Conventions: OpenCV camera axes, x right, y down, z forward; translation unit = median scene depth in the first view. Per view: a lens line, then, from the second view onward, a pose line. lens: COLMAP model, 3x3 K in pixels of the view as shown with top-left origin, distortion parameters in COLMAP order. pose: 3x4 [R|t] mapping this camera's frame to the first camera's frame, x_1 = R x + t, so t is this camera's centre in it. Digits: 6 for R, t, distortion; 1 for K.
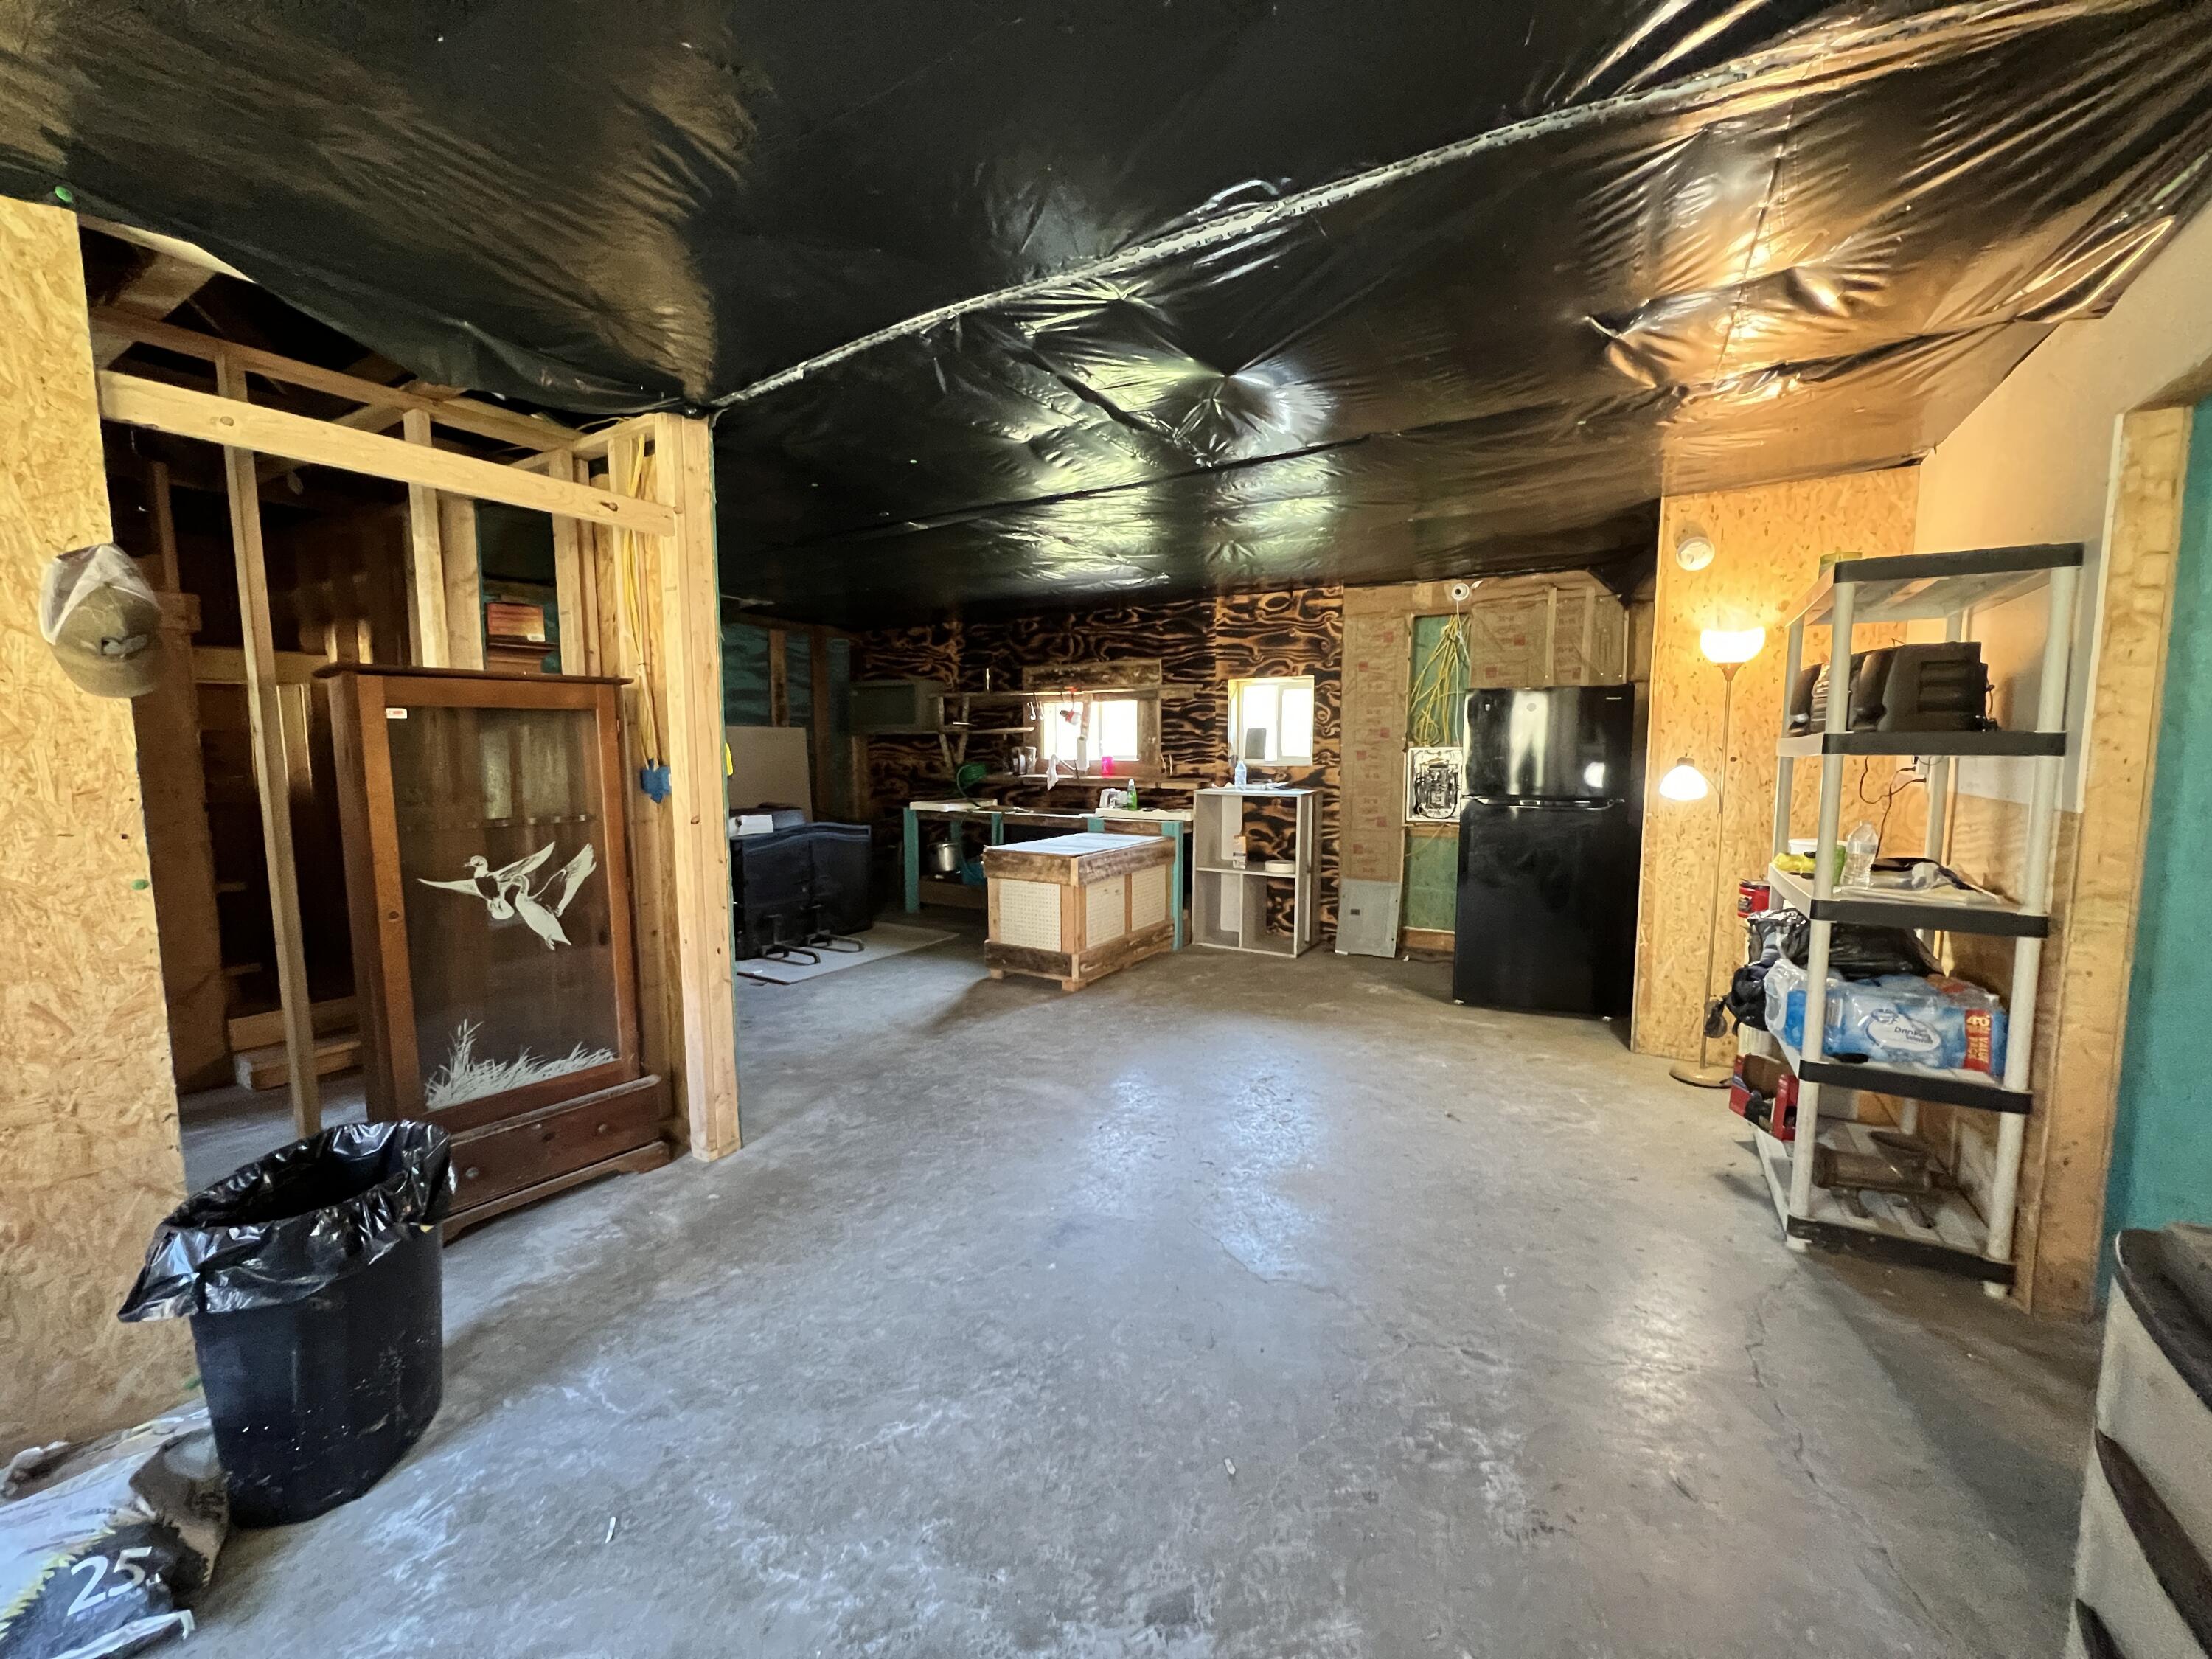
lens RADIAL K [[879.5, 0, 1103.9], [0, 879.5, 827.7], [0, 0, 1]] dist [-0.000226, -0.000001]
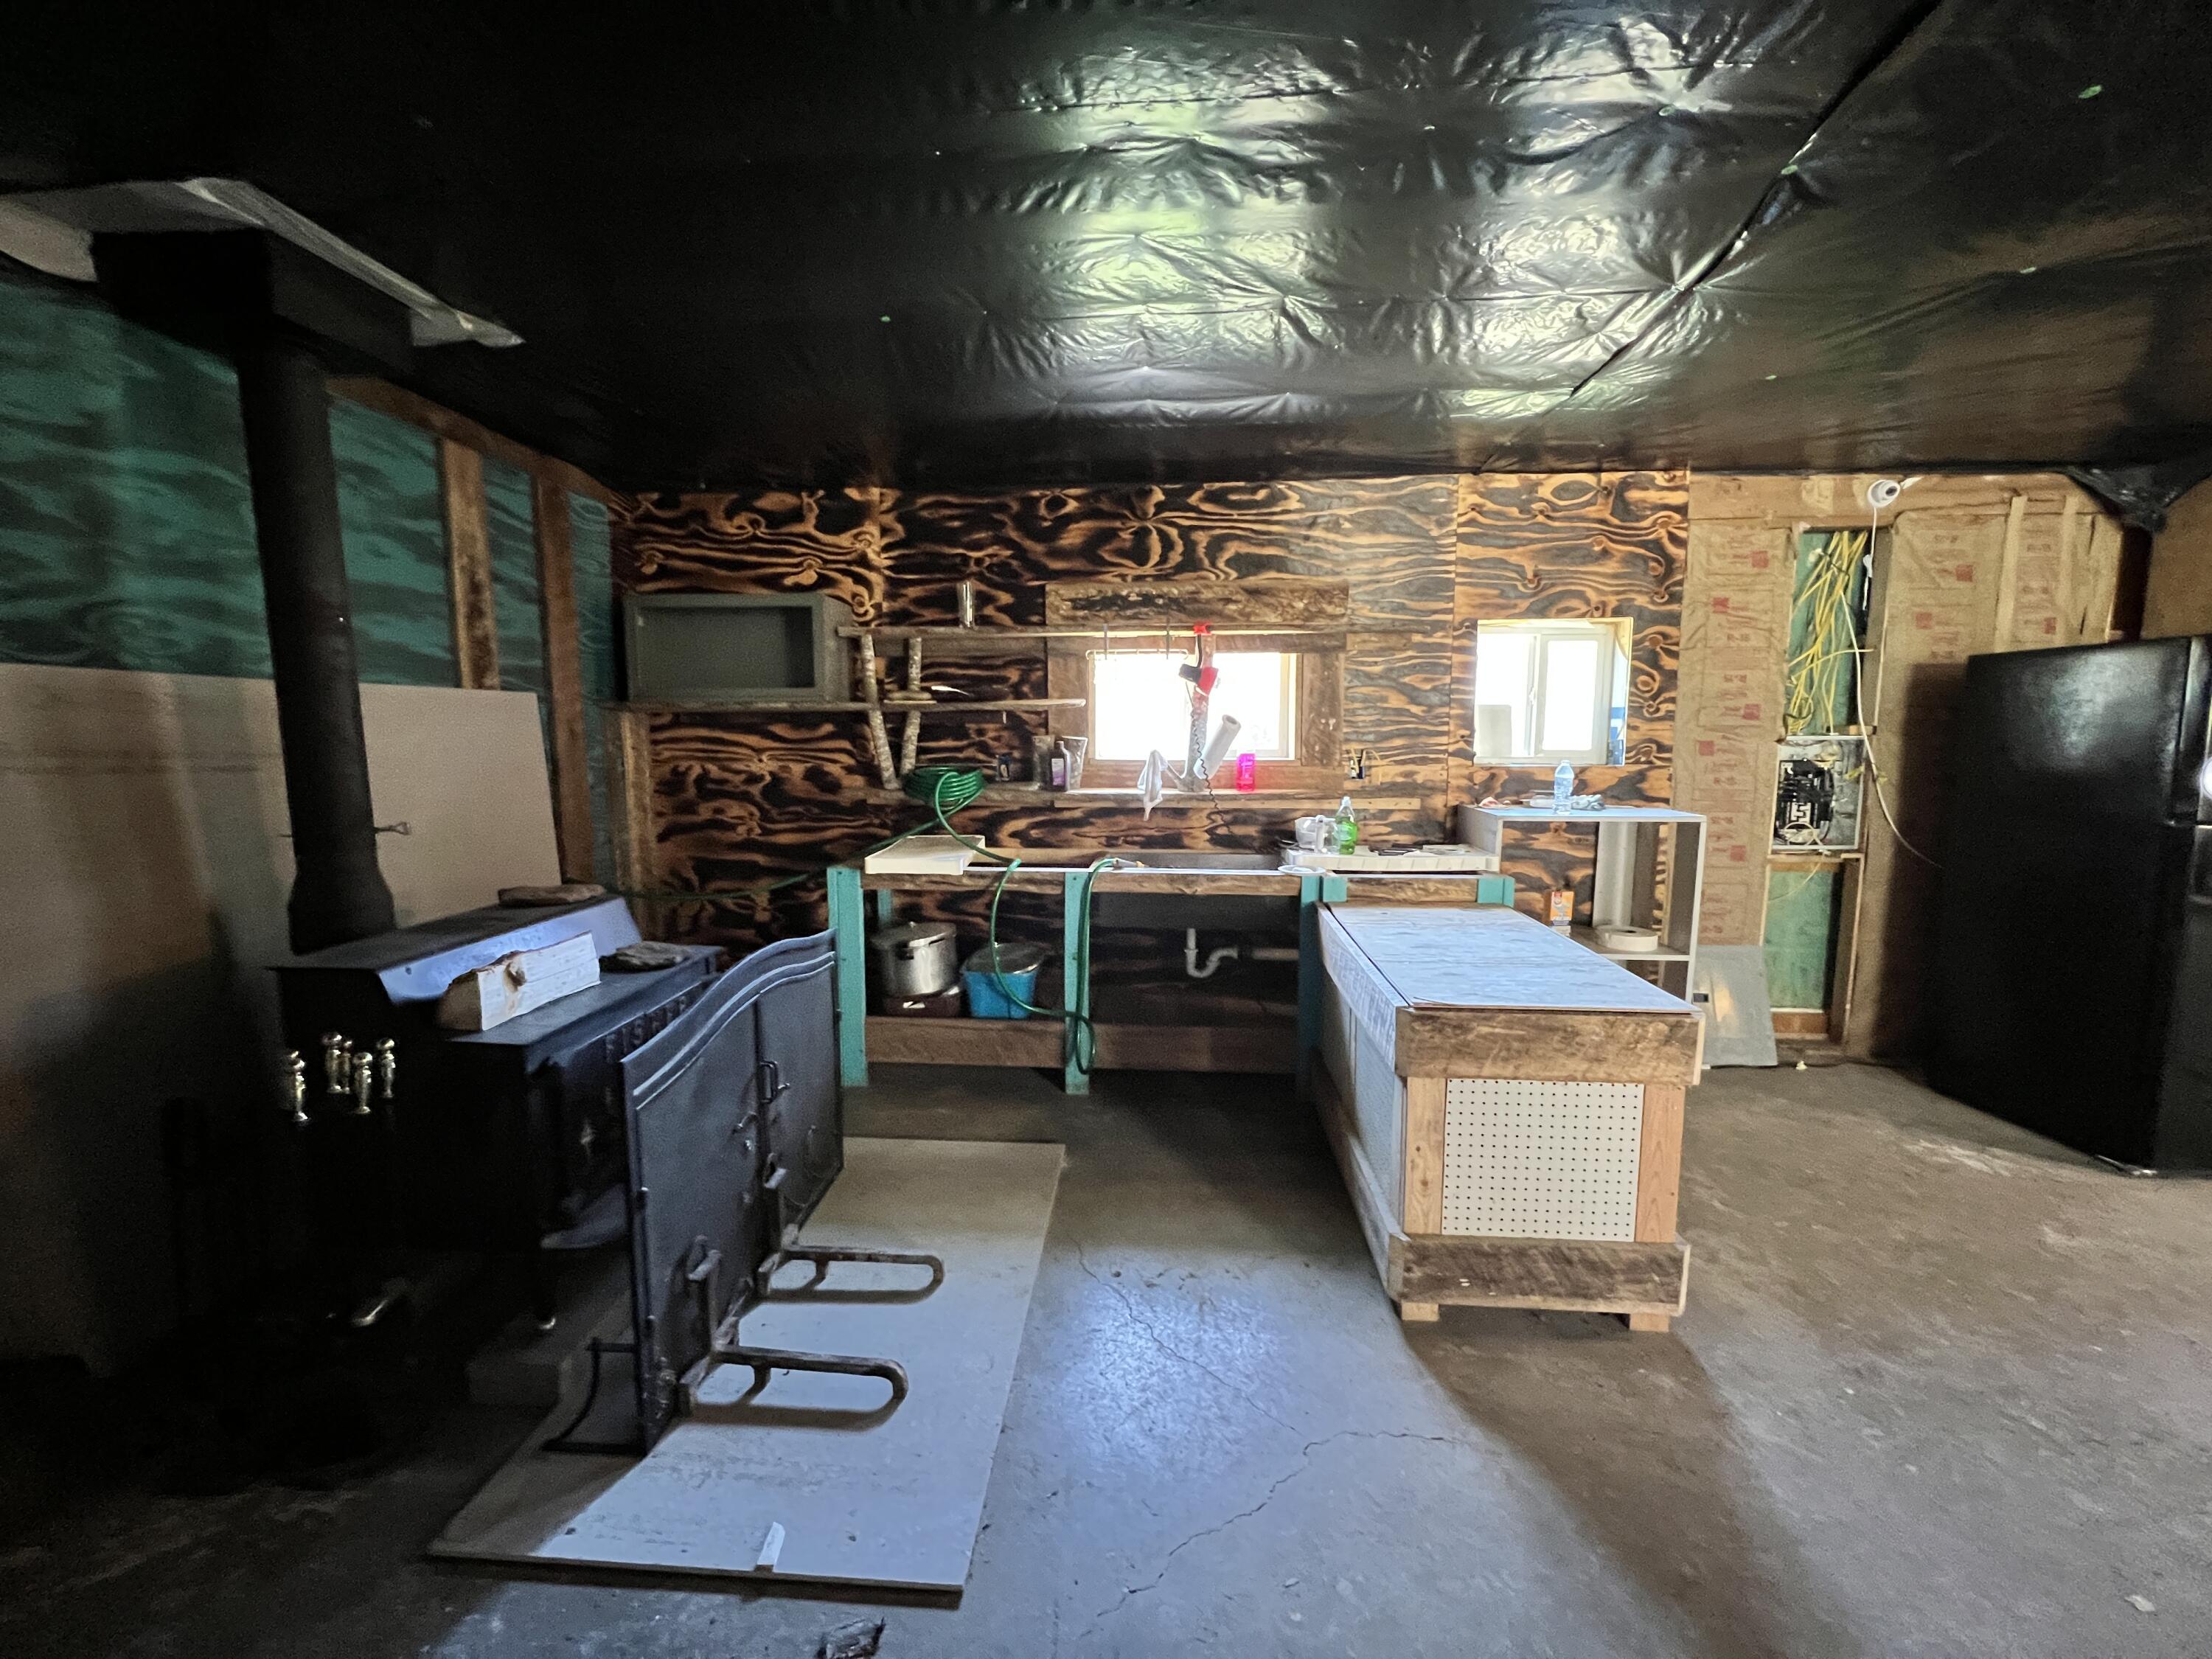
lens RADIAL K [[879.5, 0, 1103.9], [0, 879.5, 827.7], [0, 0, 1]] dist [-0.000226, -0.000001]
pose [[0.890877, -0.050856, 0.451389, -0.340954], [0.043495, 0.998697, 0.026674, -0.055519], [-0.452158, -0.004130, 0.891929, 0.576562]]
